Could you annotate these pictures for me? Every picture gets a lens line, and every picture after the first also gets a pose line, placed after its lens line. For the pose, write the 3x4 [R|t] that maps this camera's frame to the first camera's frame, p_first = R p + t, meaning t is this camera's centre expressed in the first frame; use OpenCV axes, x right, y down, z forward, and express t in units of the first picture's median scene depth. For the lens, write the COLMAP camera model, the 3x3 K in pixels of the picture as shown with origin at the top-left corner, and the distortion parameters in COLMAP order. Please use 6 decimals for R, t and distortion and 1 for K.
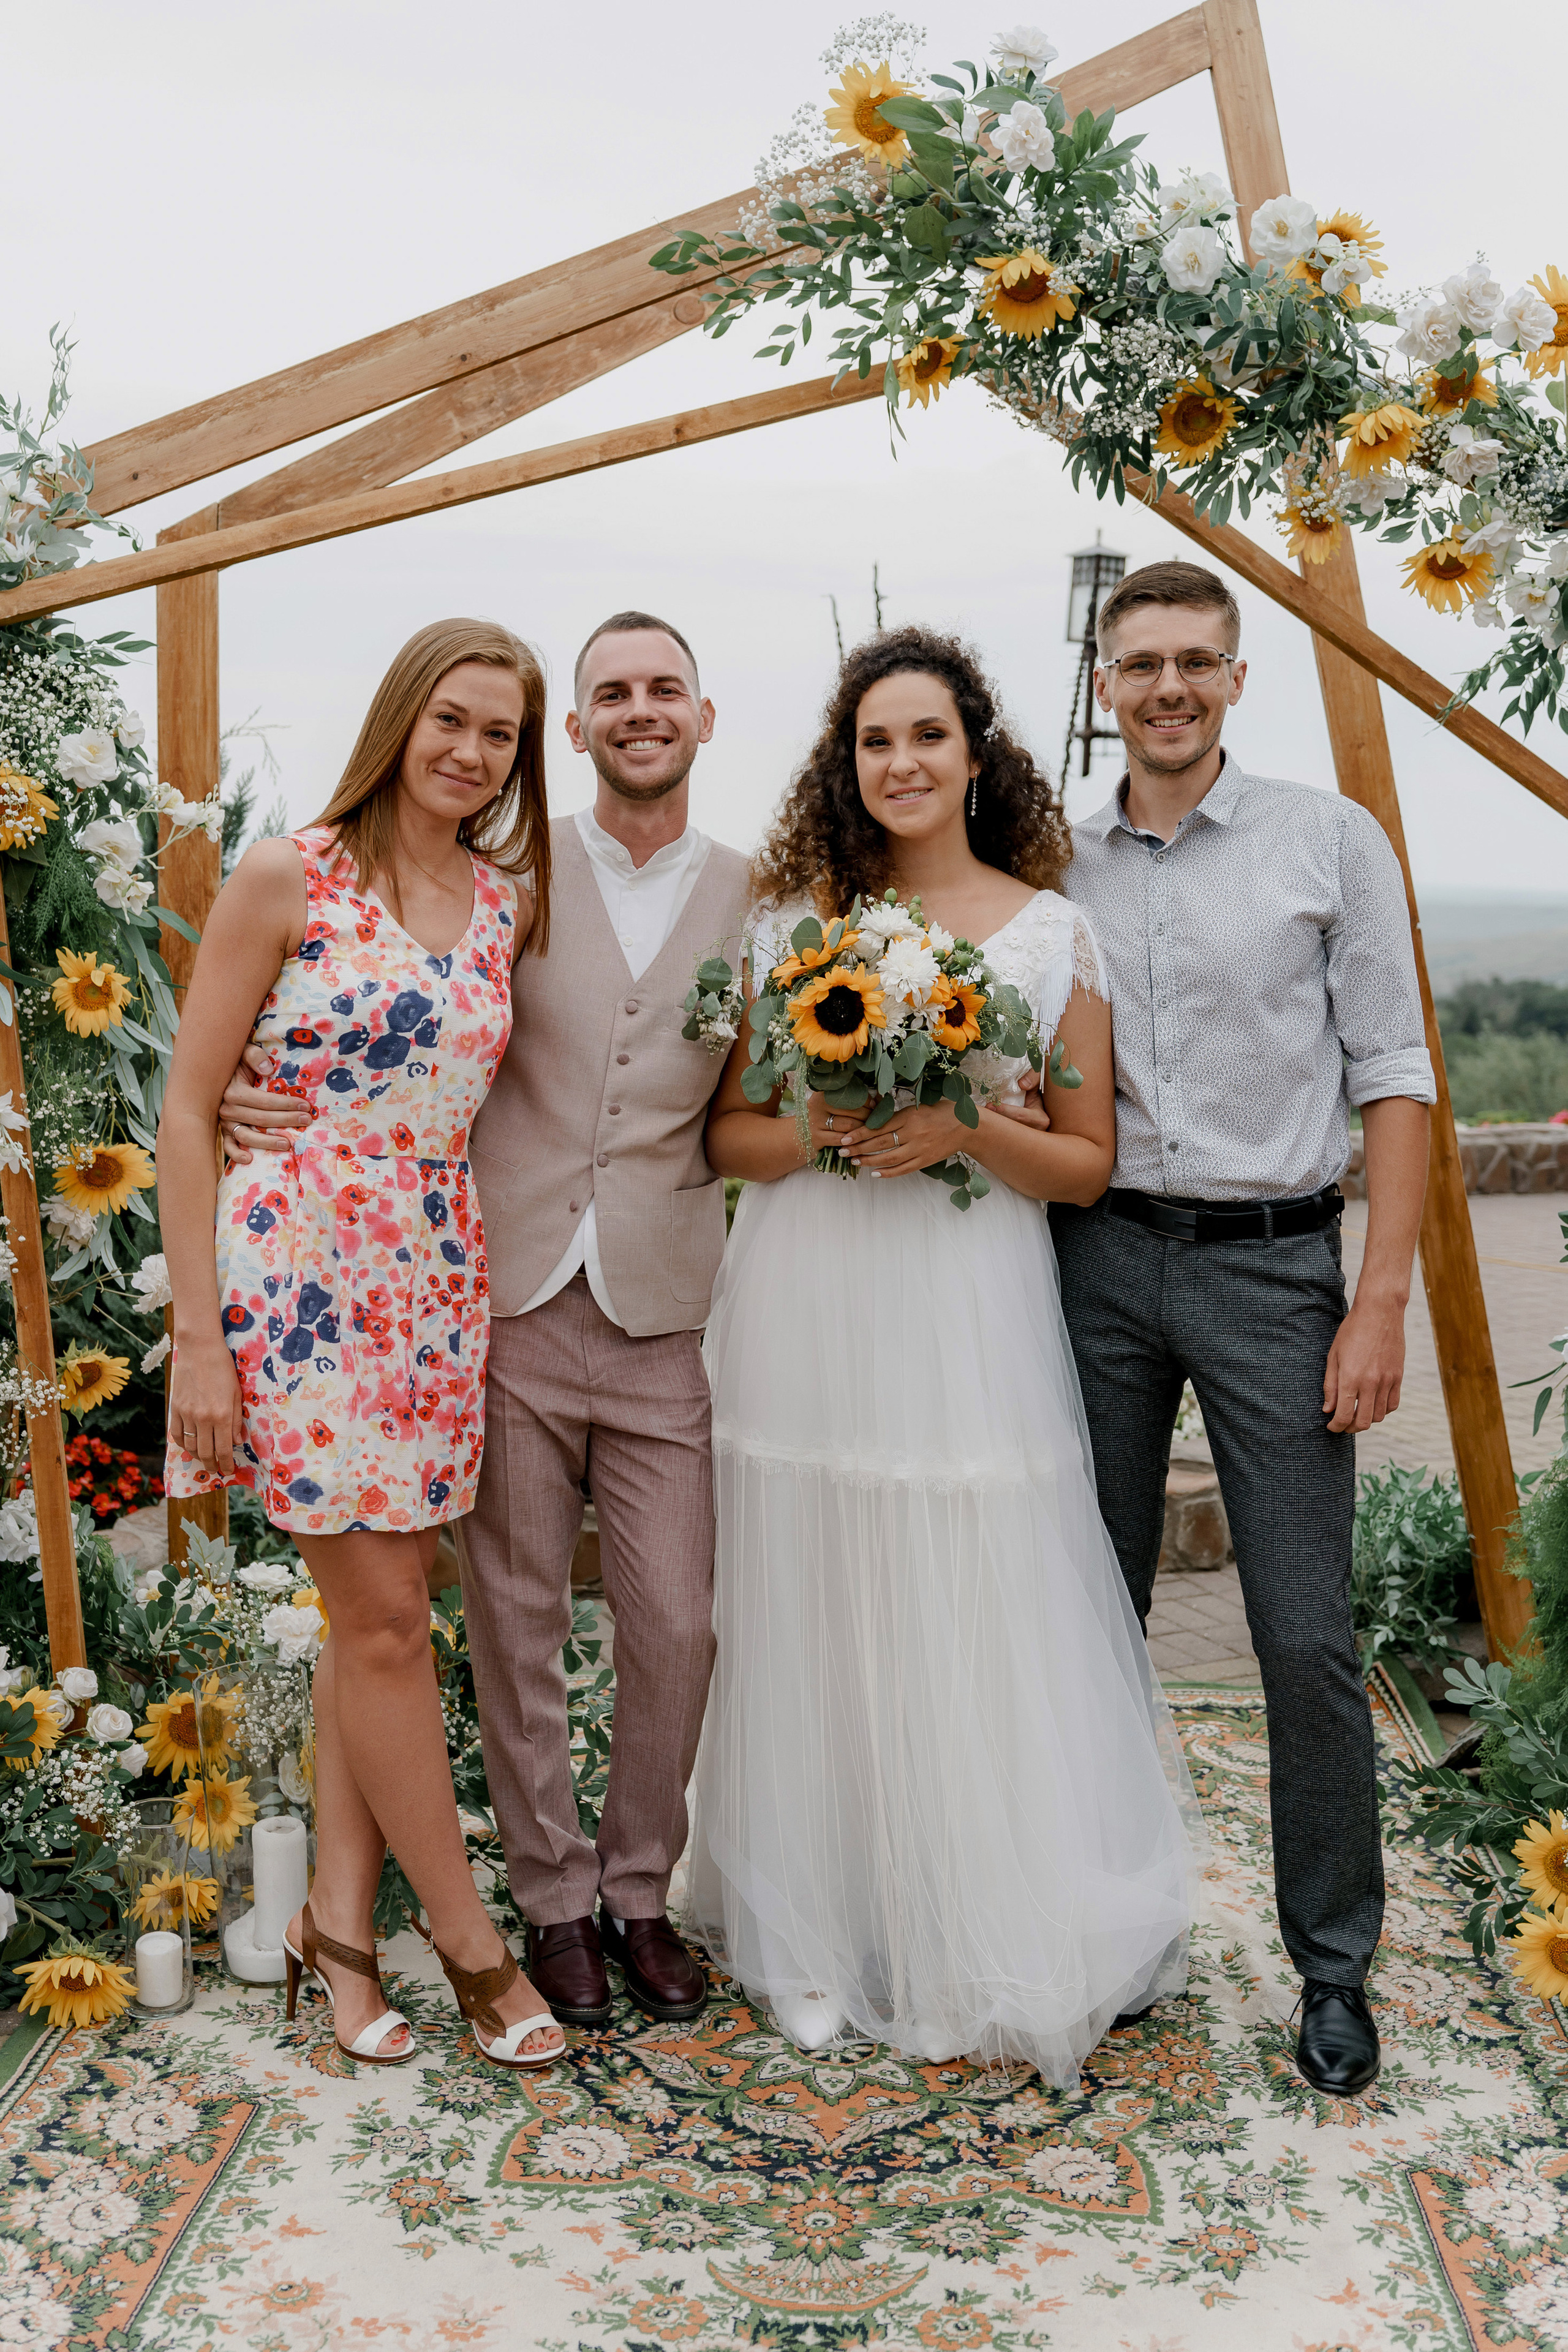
lens RADIAL K [[2563.6, 0, 786.4], [0, 2563.6, 1176.9], [0, 0, 1]] dist [-0.028308, 0.023263]
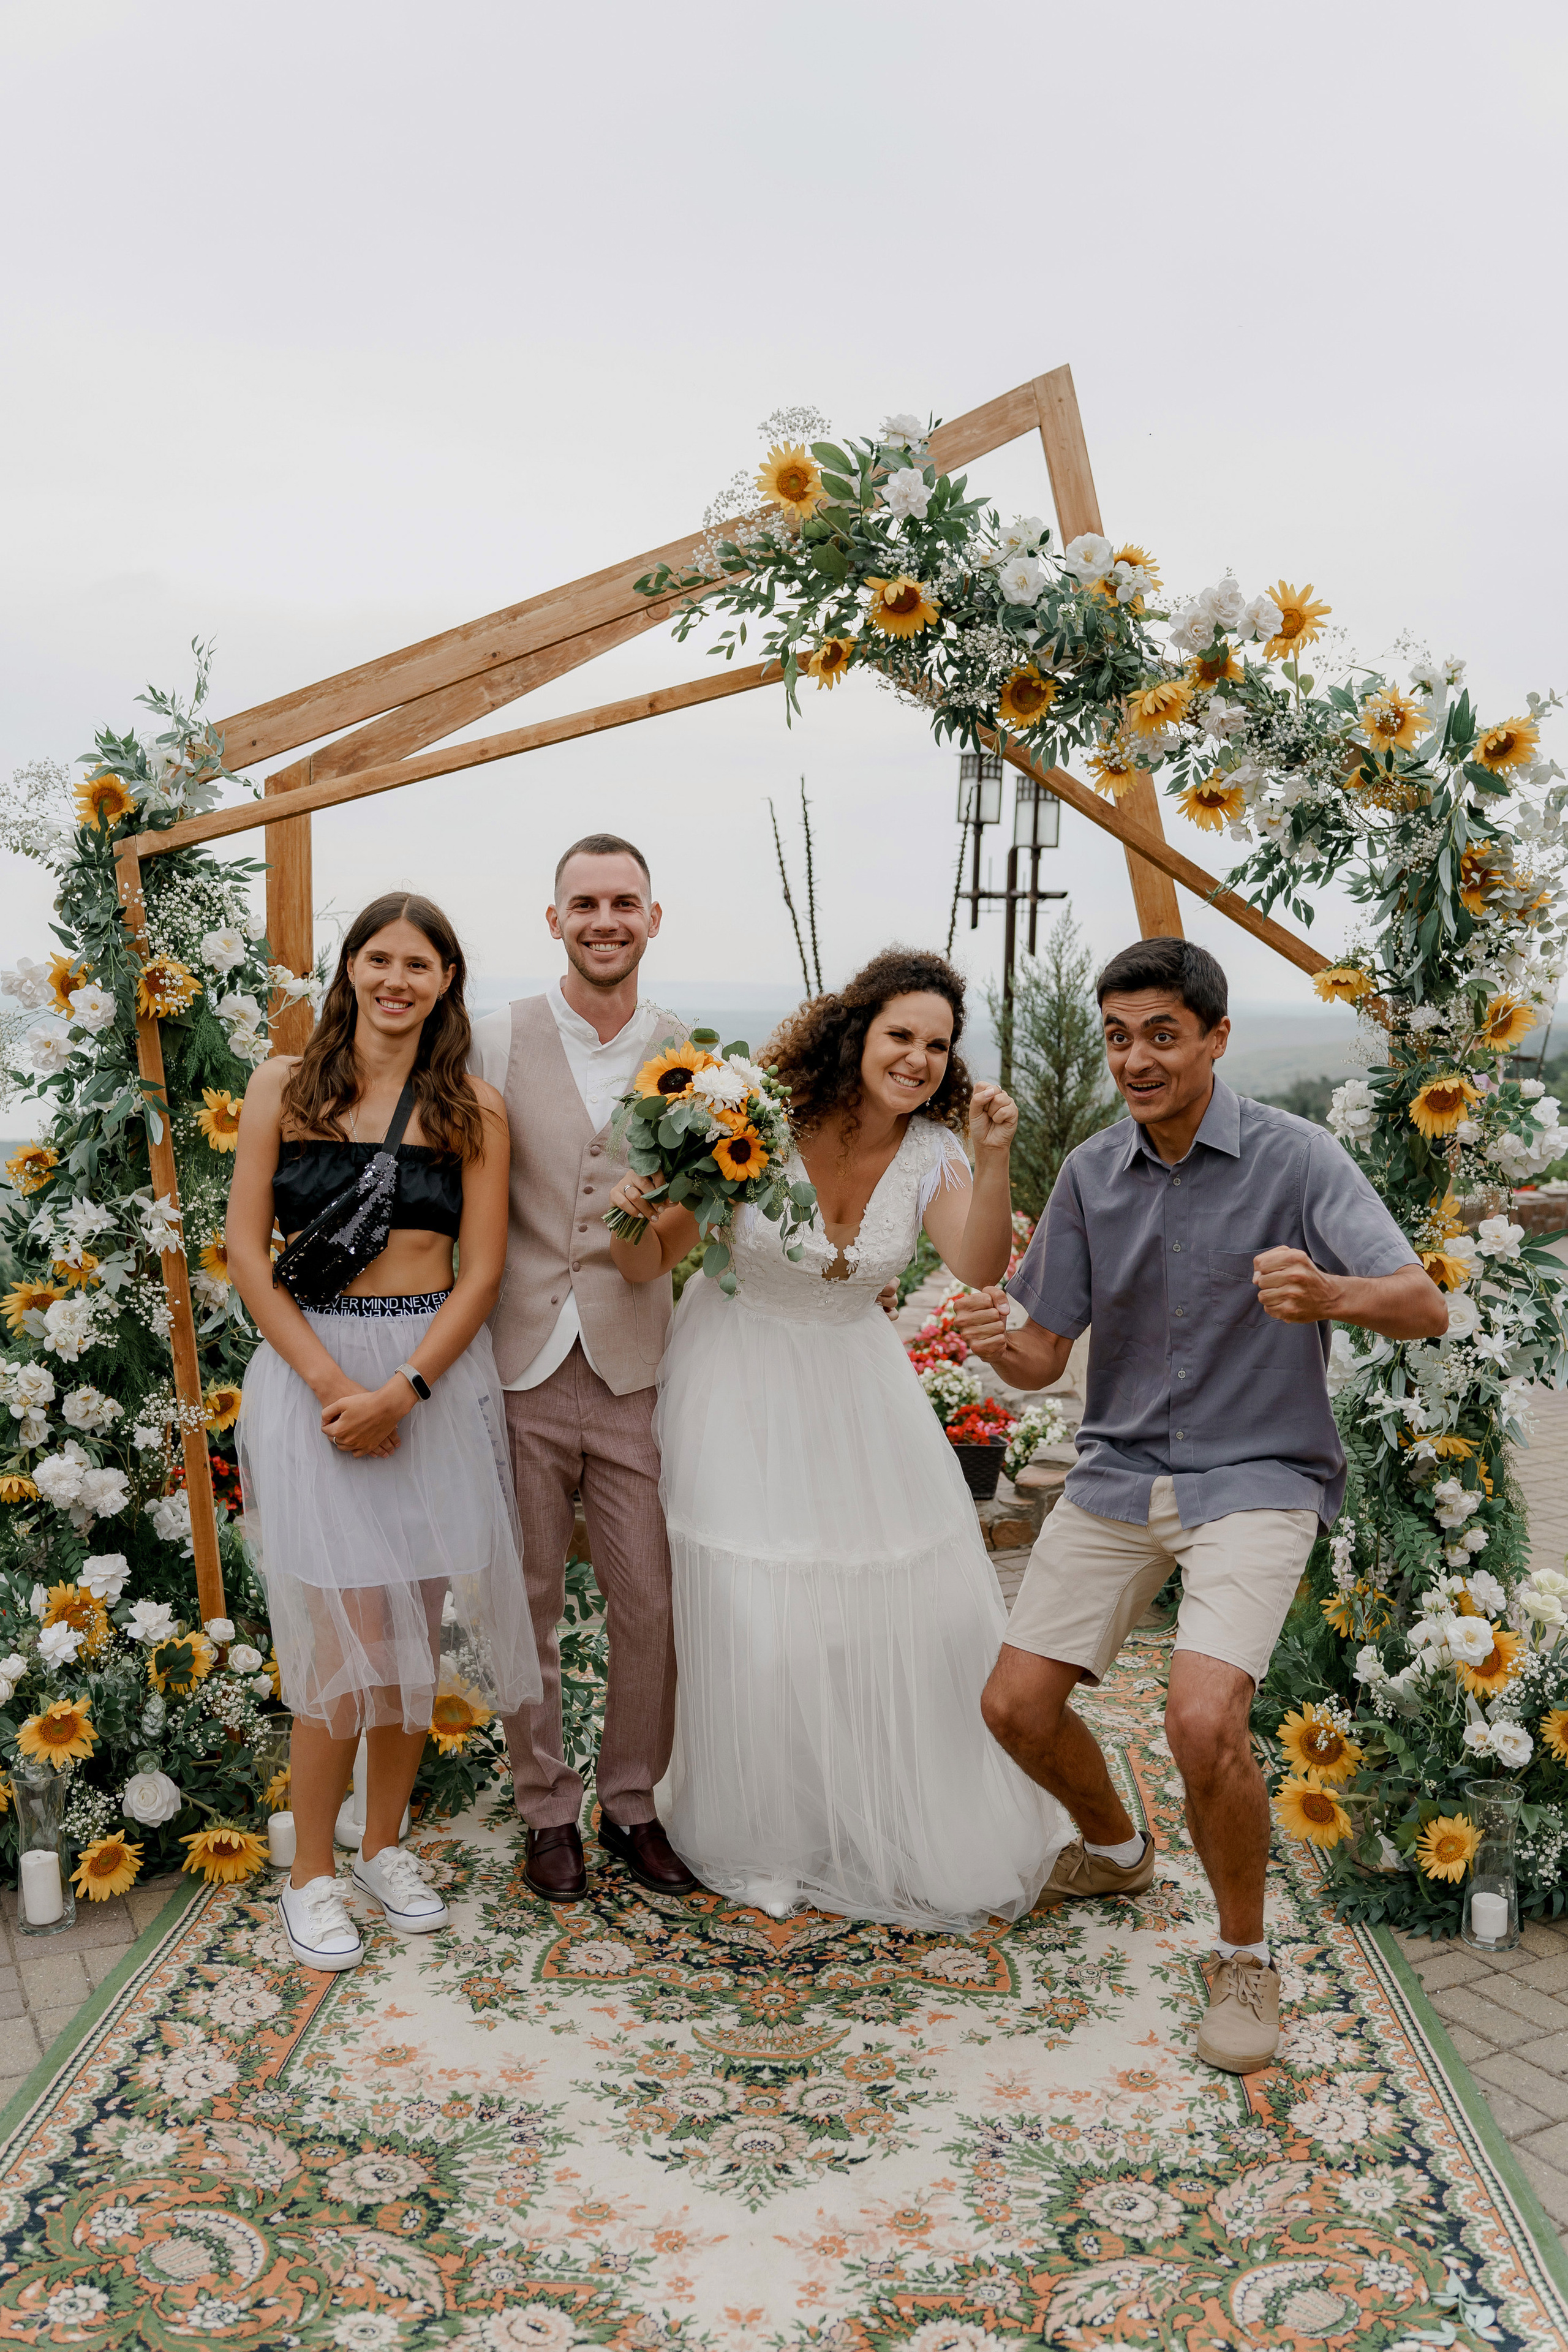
lens RADIAL K [[2122.6, 0, 784.3], [0, 2122.6, 1185.6], [0, 0, 1]] dist [-0.005265, -0.030018]
pose [[0.999689, -0.015013, 0.019898, 0.002620], [0.015610, 0.999422, -0.030204, 0.001008], [-0.019433, 0.030505, 0.999346, -0.144807]]
